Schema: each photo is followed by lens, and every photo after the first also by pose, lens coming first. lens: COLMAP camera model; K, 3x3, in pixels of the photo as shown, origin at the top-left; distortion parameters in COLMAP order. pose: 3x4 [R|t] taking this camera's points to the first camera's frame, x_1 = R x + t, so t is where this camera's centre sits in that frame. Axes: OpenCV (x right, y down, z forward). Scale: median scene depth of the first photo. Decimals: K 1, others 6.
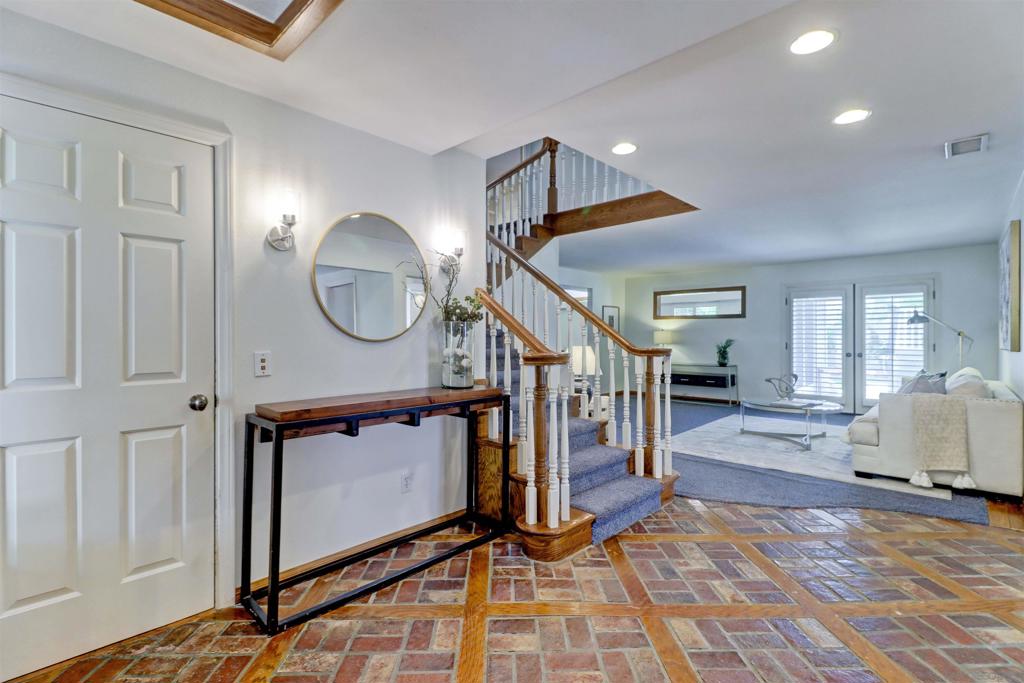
lens RADIAL K [[473.5, 0, 513.6], [0, 473.5, 337.0], [0, 0, 1]] dist [0.016737, -0.000932]
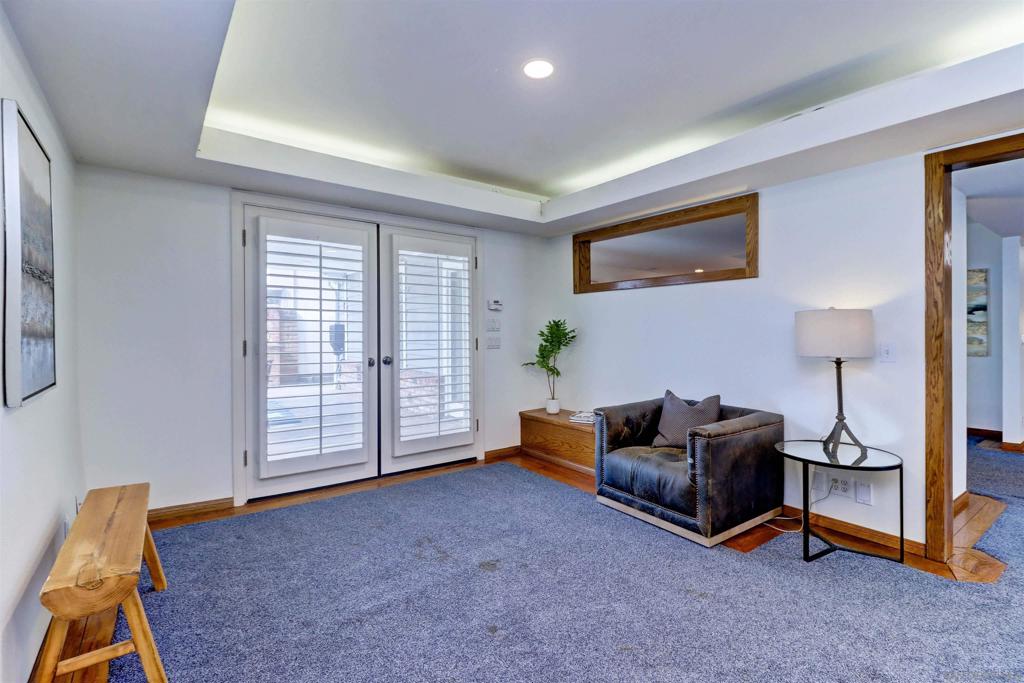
lens RADIAL K [[473.5, 0, 515.5], [0, 473.5, 333.9], [0, 0, 1]] dist [0.016737, -0.000932]
pose [[0.157246, -0.000960, 0.987559, 0.230482], [0.000864, 0.999999, 0.000835, 0.006953], [-0.987559, 0.000722, 0.157247, 0.774999]]
